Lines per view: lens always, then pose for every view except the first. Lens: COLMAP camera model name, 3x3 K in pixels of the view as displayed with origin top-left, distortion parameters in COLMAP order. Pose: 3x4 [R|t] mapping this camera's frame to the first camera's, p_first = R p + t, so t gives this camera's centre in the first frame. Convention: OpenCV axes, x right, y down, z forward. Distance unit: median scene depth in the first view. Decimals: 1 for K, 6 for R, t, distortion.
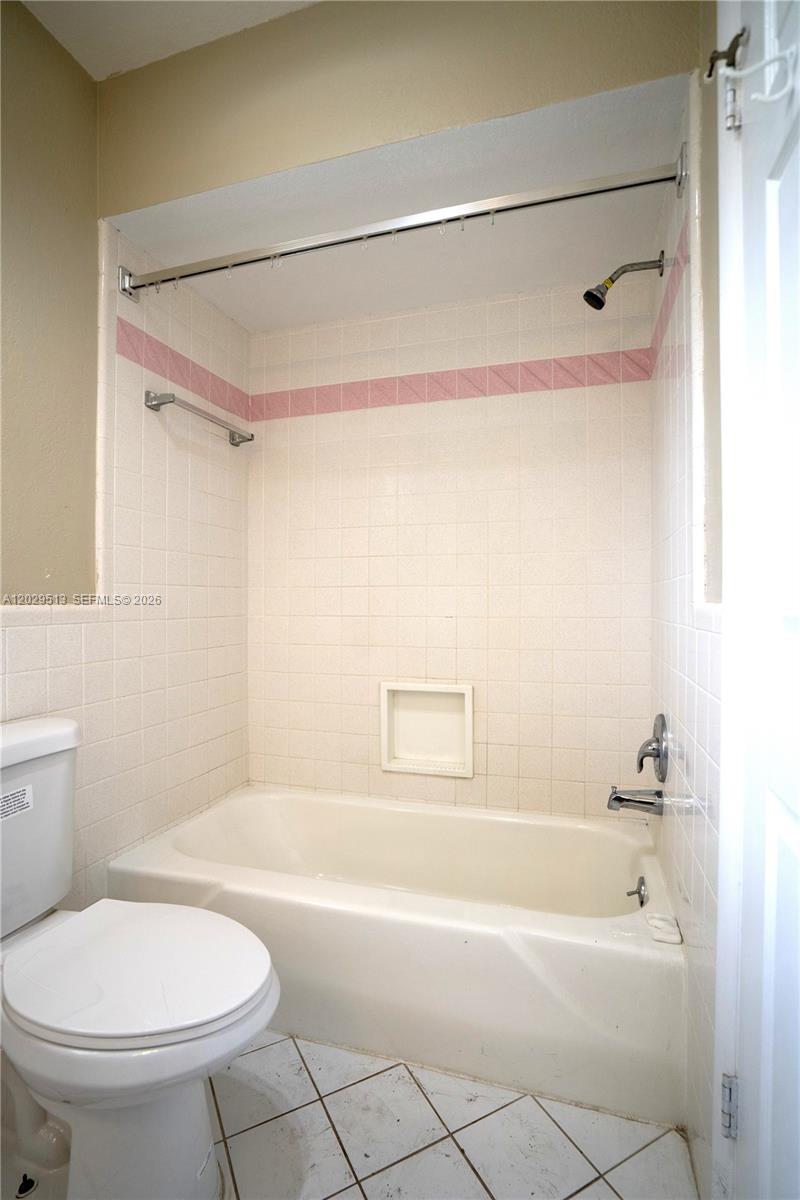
lens RADIAL K [[557.8, 0, 340.5], [0, 557.8, 607.0], [0, 0, 1]] dist [-0.051795, 0.015770]
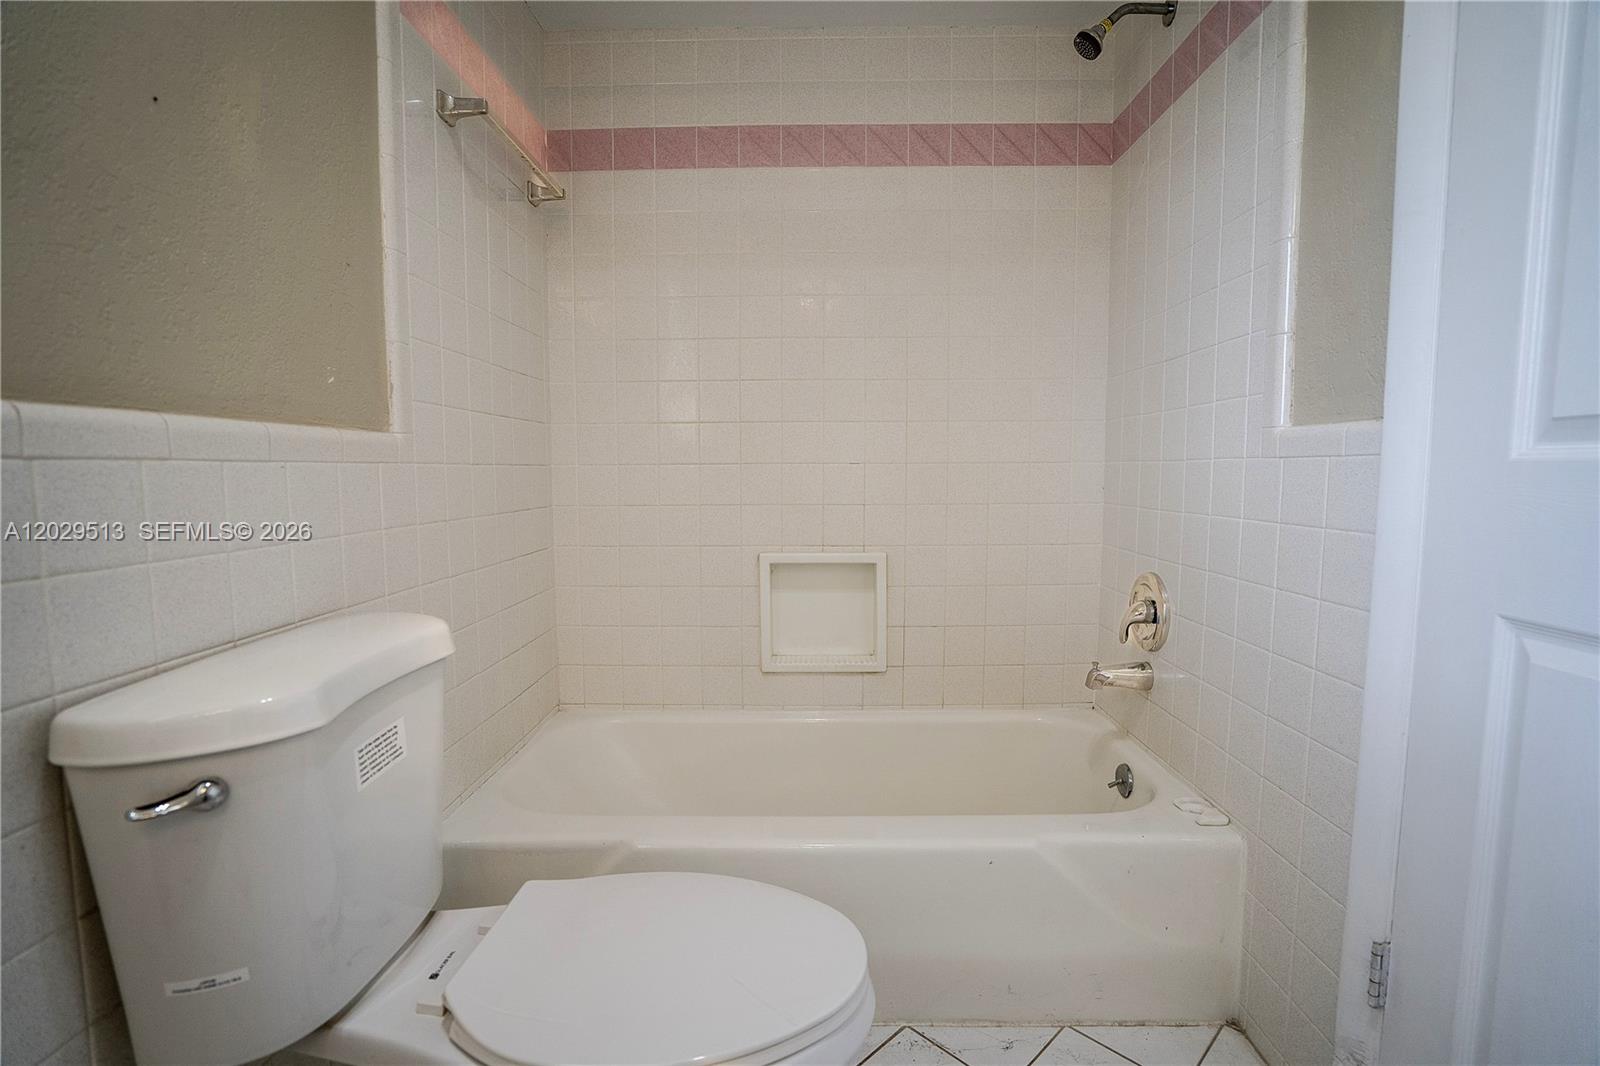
lens RADIAL K [[743.8, 0, 797.4], [0, 743.8, 534.0], [0, 0, 1]] dist [-0.051795, 0.015770]
pose [[0.957753, -0.027275, 0.286296, -0.172719], [0.002482, 0.996239, 0.086610, 0.025990], [-0.287581, -0.082240, 0.954219, 0.058218]]
